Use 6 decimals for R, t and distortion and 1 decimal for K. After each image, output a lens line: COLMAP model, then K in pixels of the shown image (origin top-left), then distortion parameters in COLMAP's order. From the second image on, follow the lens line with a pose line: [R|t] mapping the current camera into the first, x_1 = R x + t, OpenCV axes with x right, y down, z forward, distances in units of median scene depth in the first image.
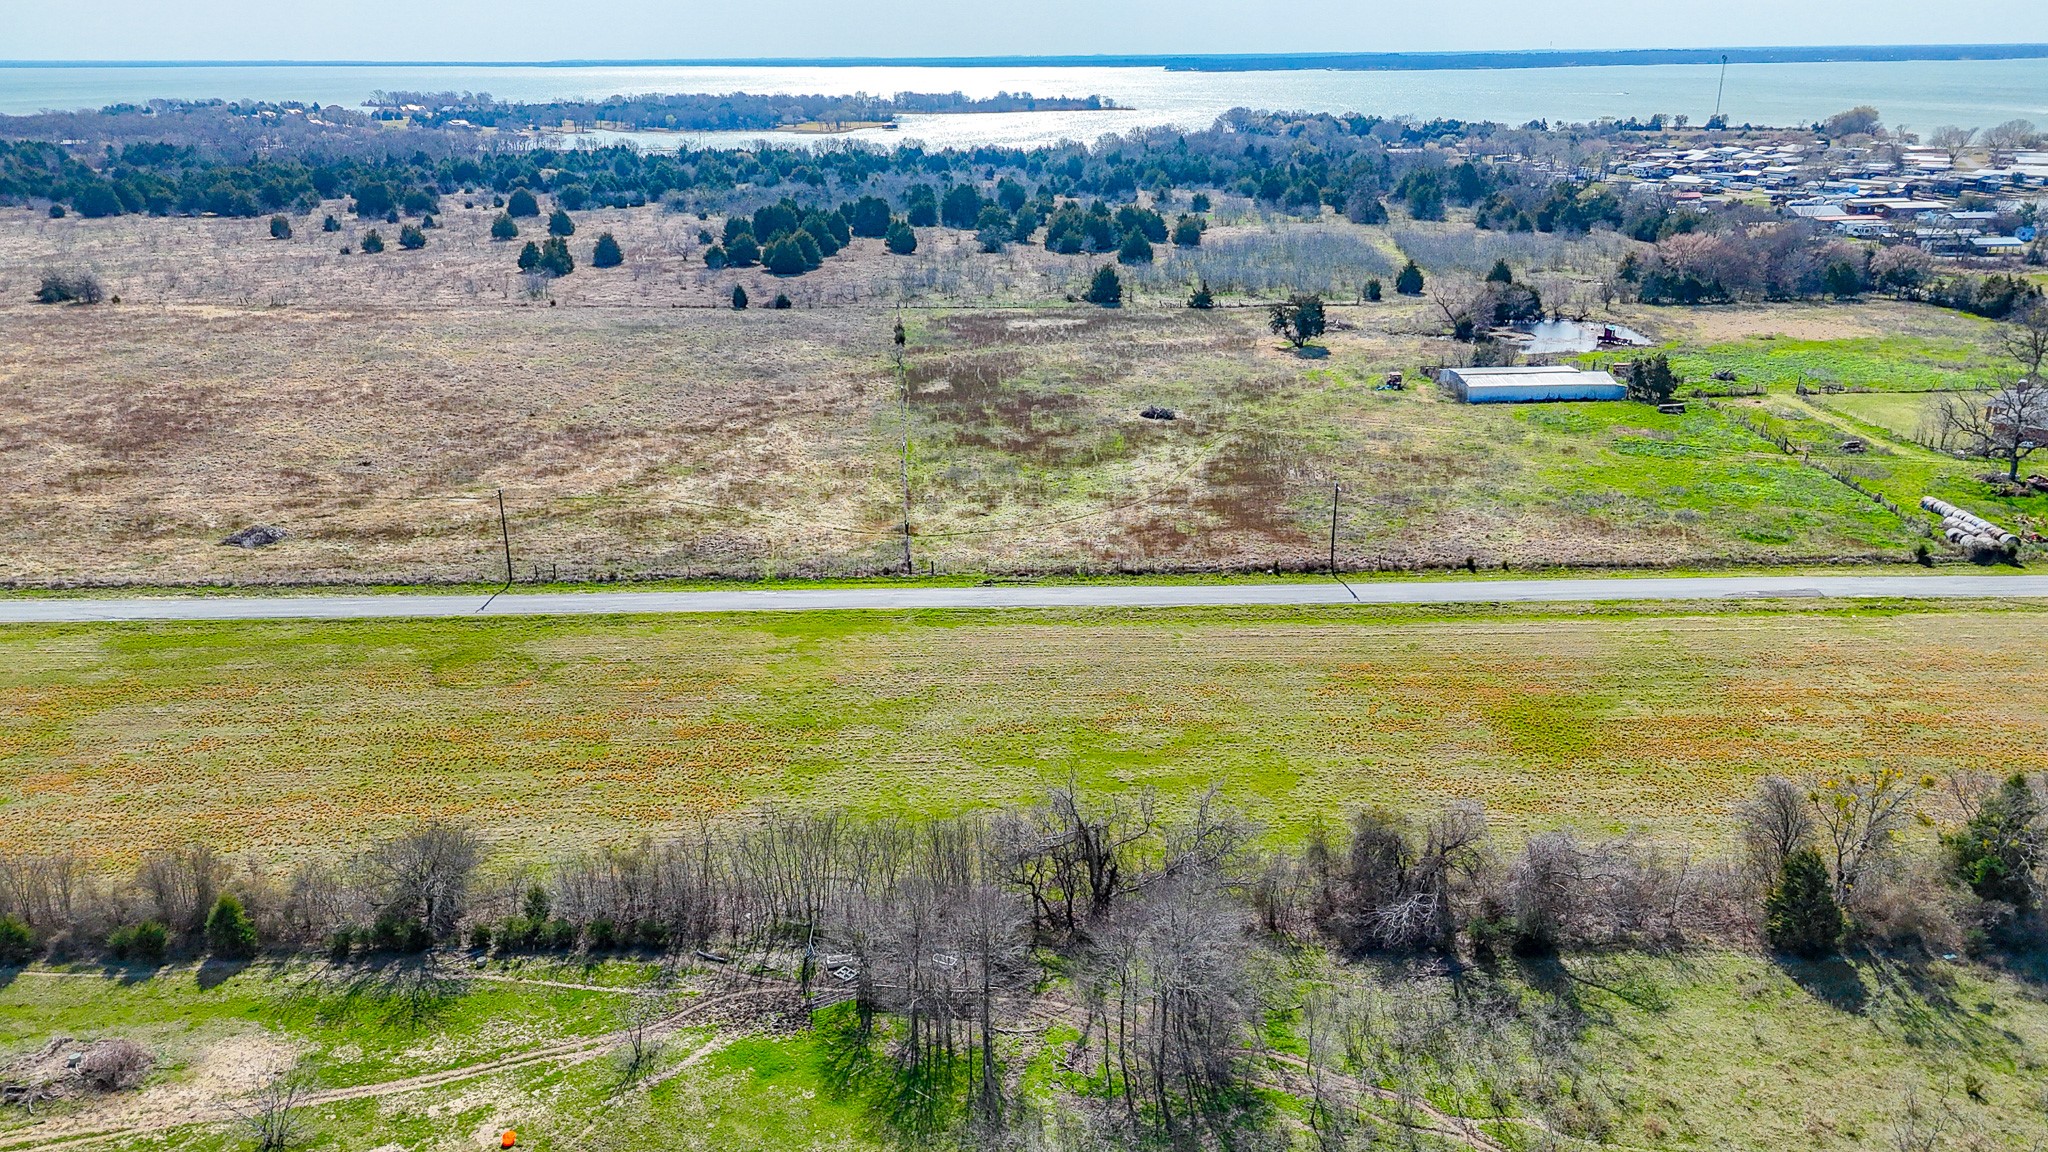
lens RADIAL K [[1496.8, 0, 1024.0], [0, 1496.8, 576.0], [0, 0, 1]] dist [0.073042, -0.064838]
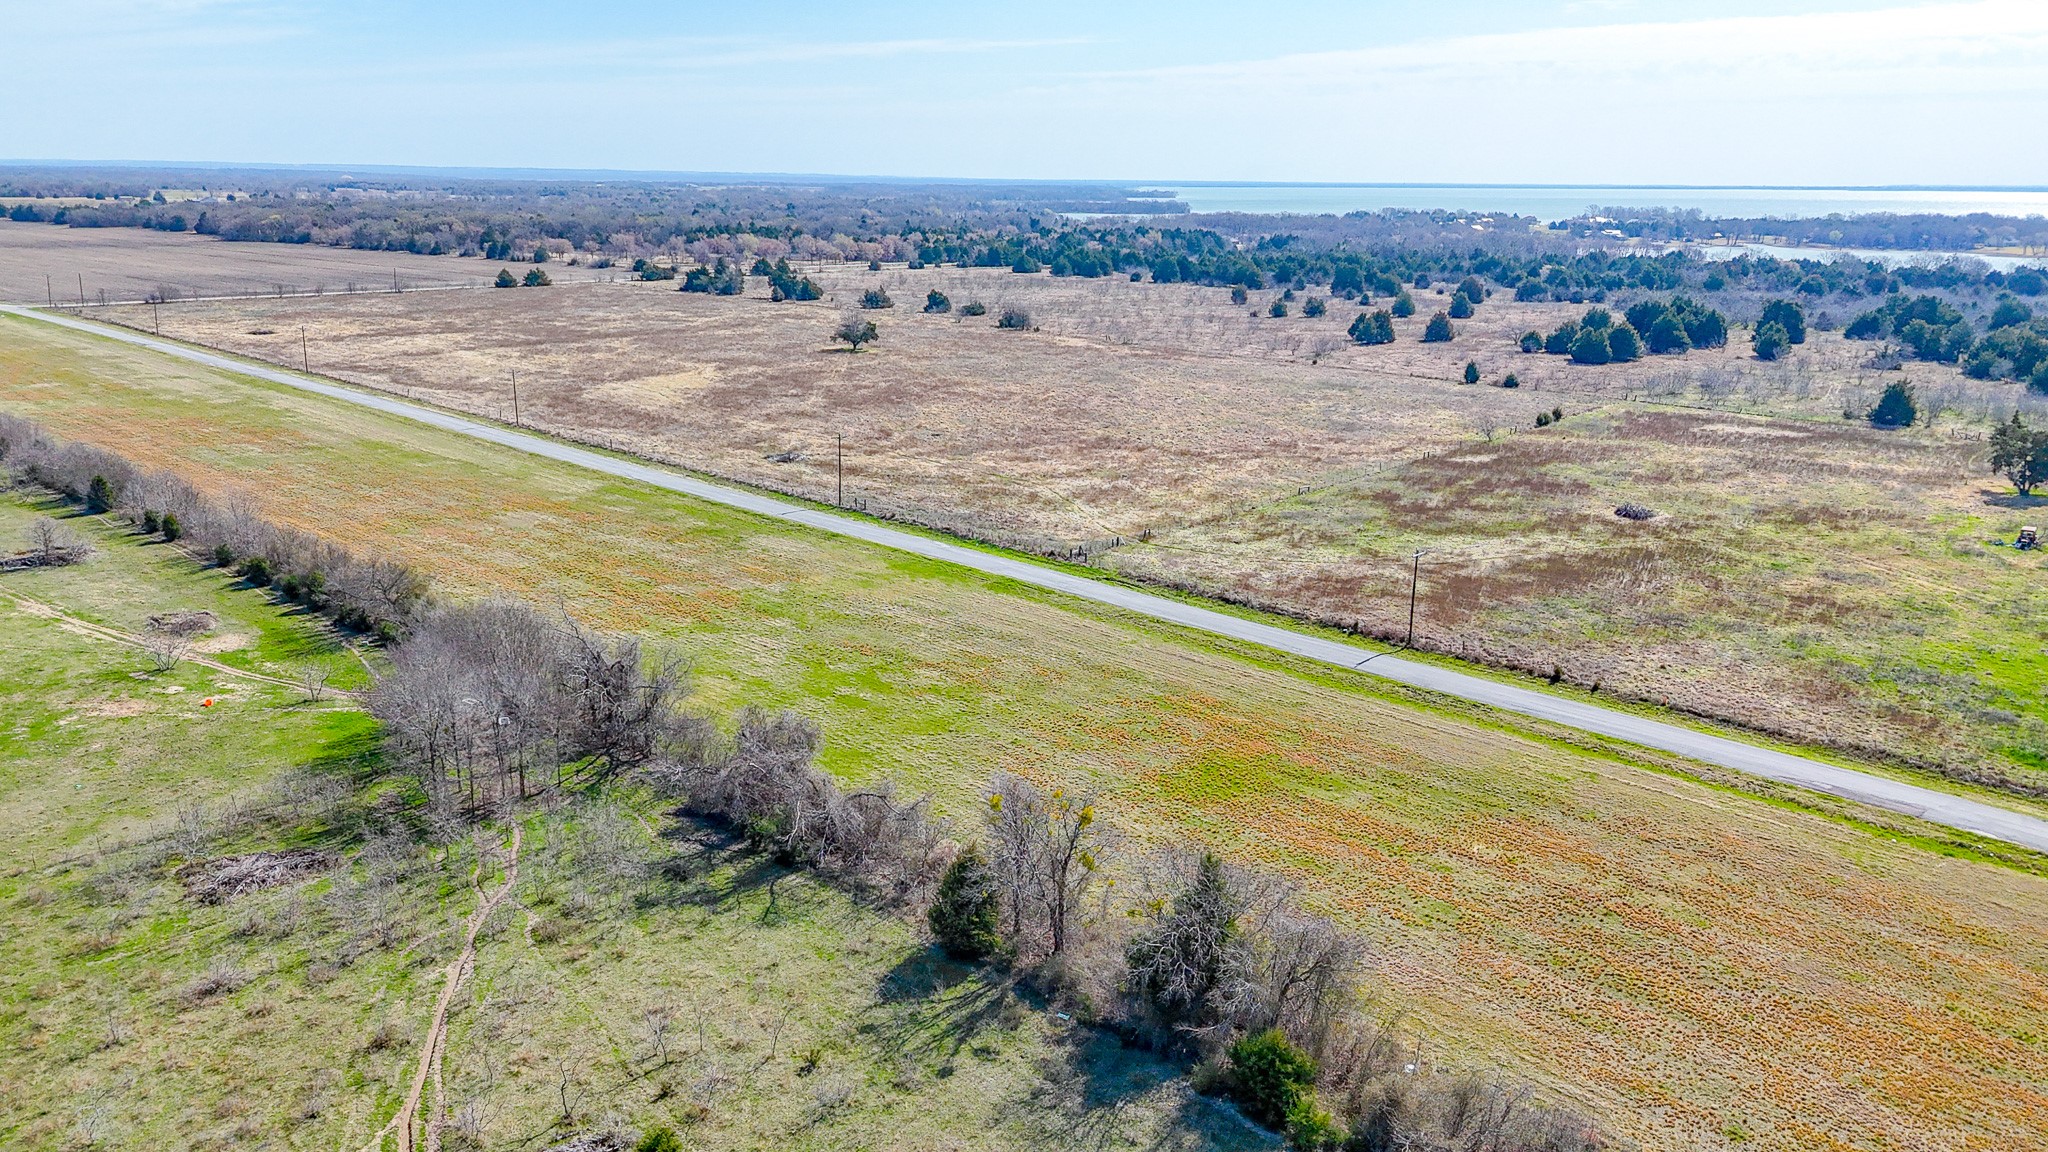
lens RADIAL K [[1496.8, 0, 1024.0], [0, 1496.8, 576.0], [0, 0, 1]] dist [0.073042, -0.064838]
pose [[0.704173, 0.196480, -0.682302, 0.315761], [-0.247014, 0.968714, 0.024025, -0.004191], [0.665676, 0.151621, 0.730676, 0.084294]]
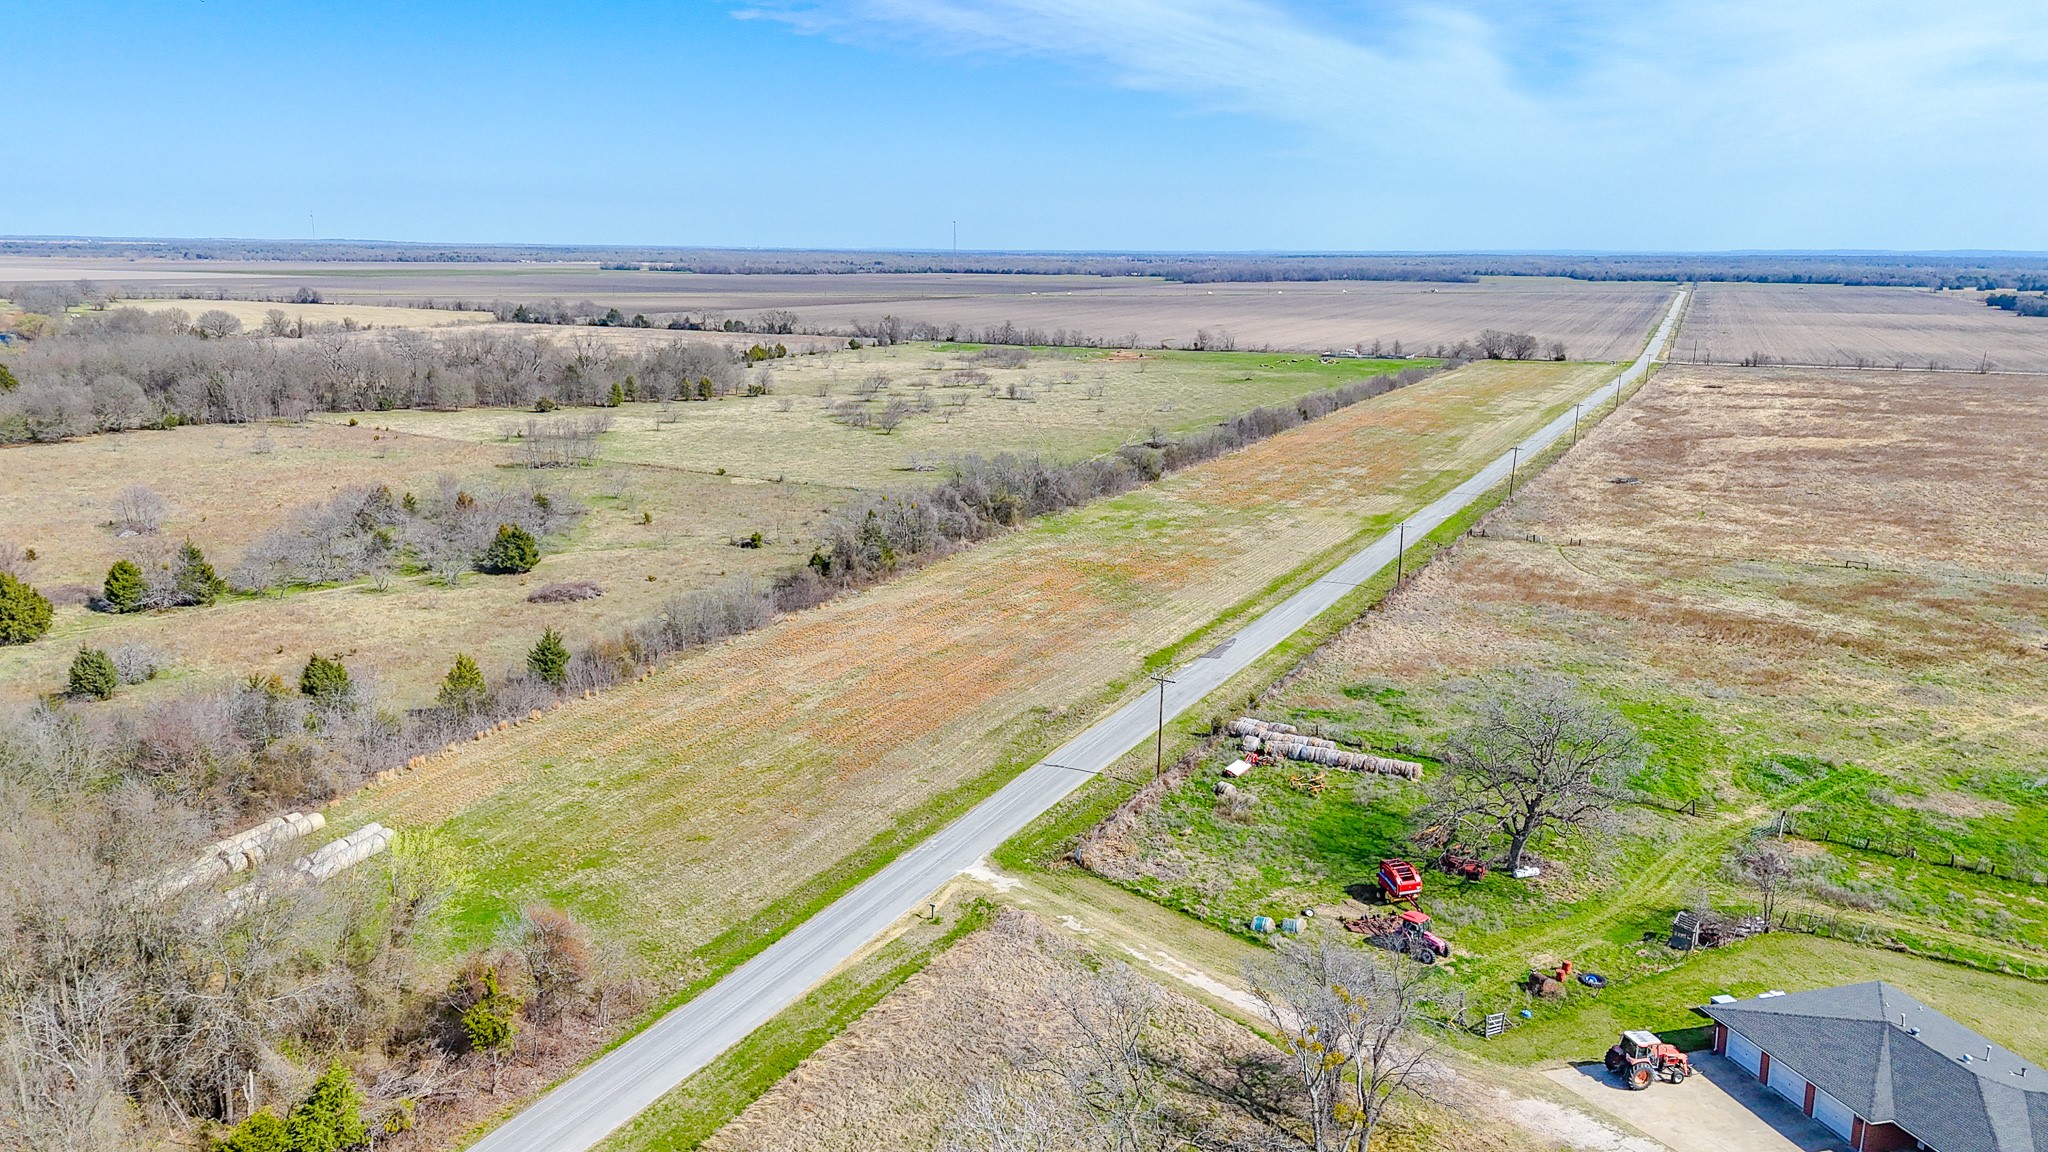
lens RADIAL K [[1496.8, 0, 1024.0], [0, 1496.8, 576.0], [0, 0, 1]] dist [0.073042, -0.064838]
pose [[-0.463024, 0.191782, -0.865349, 0.701362], [-0.298529, 0.885524, 0.355988, -0.181663], [0.834559, 0.423163, -0.352766, 0.573676]]
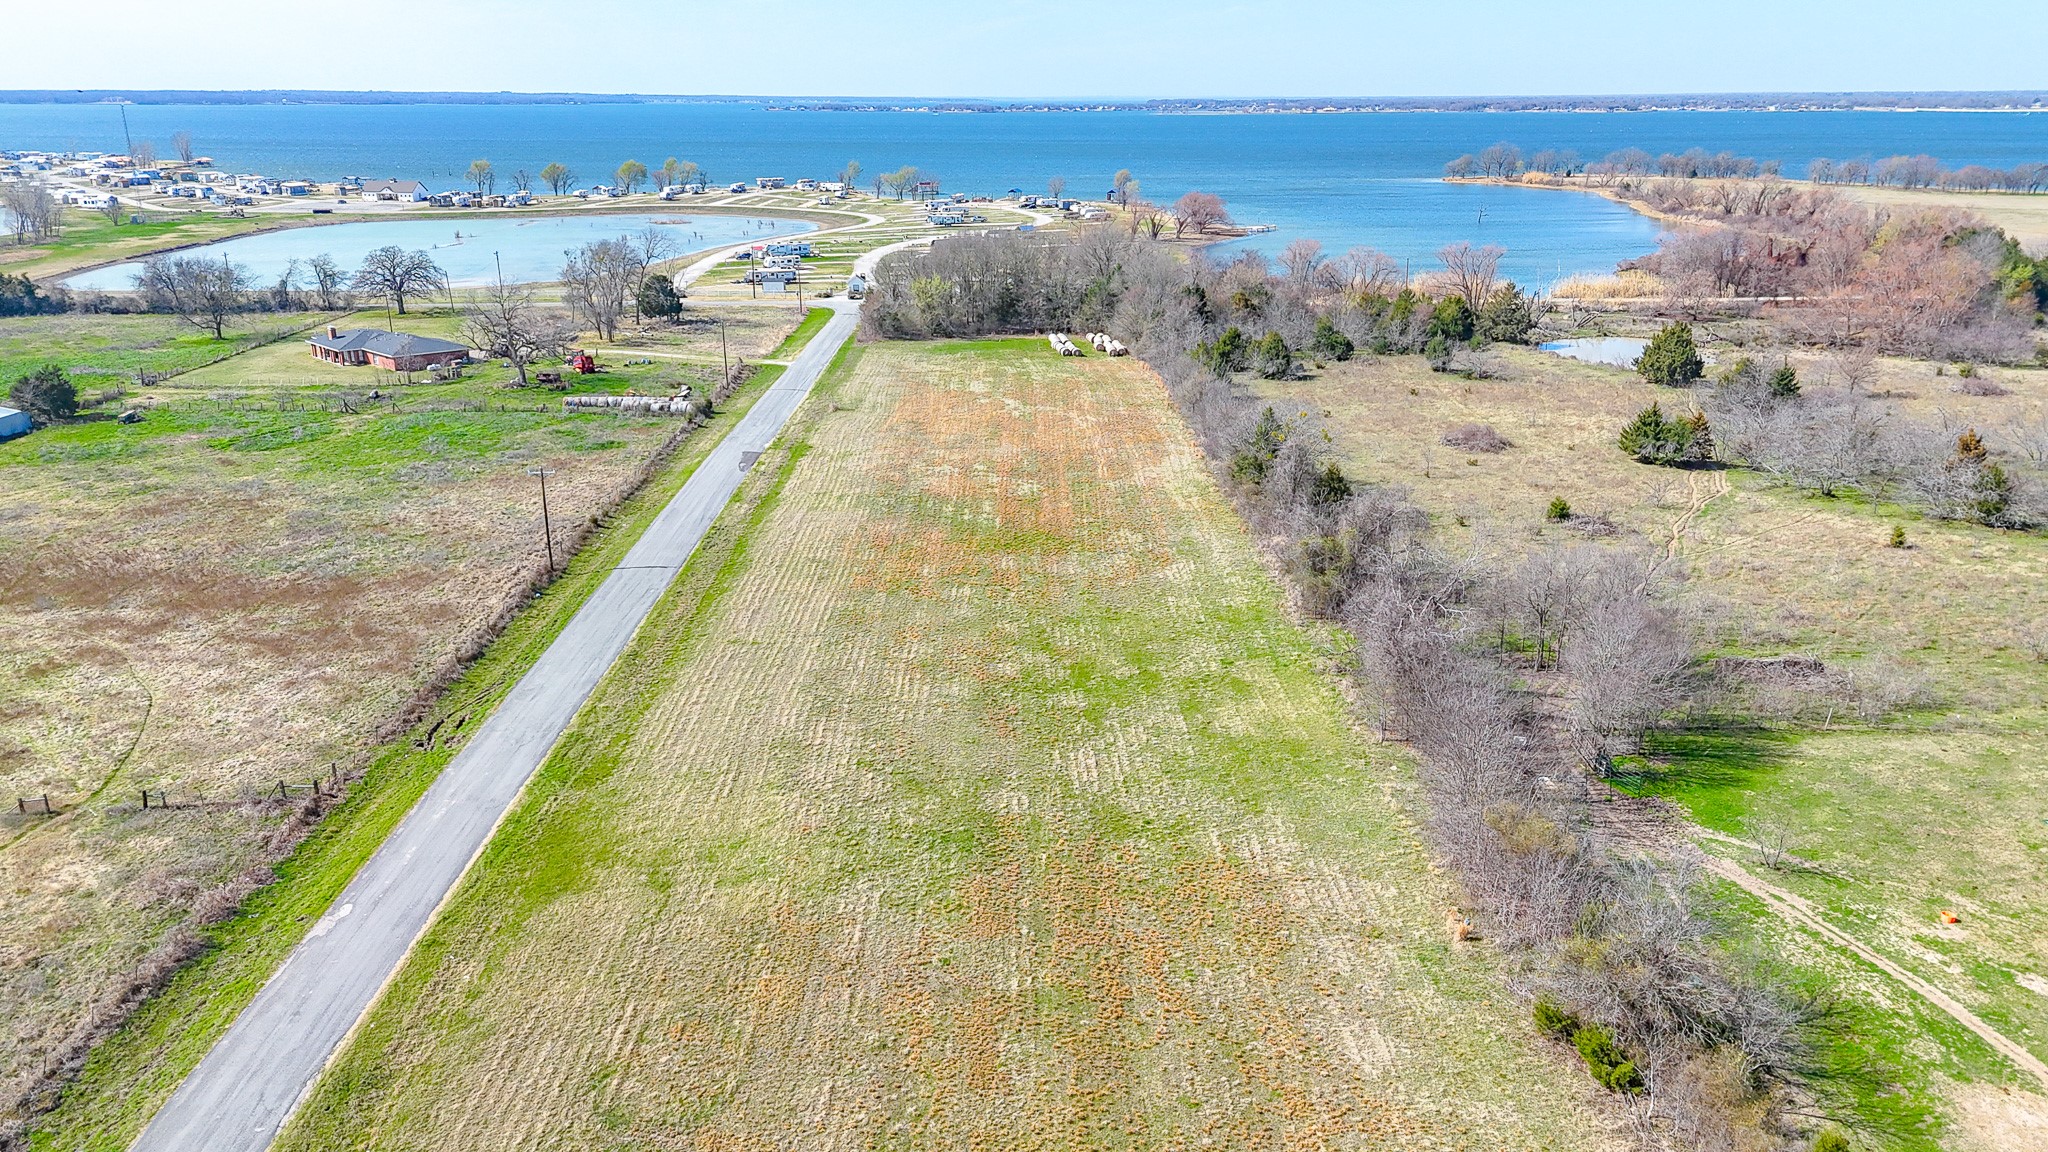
lens RADIAL K [[1496.8, 0, 1024.0], [0, 1496.8, 576.0], [0, 0, 1]] dist [0.073042, -0.064838]
pose [[0.013244, -0.300684, 0.953632, -0.286069], [0.328260, 0.902166, 0.279898, -0.072978], [-0.944495, 0.309332, 0.110650, 0.321367]]
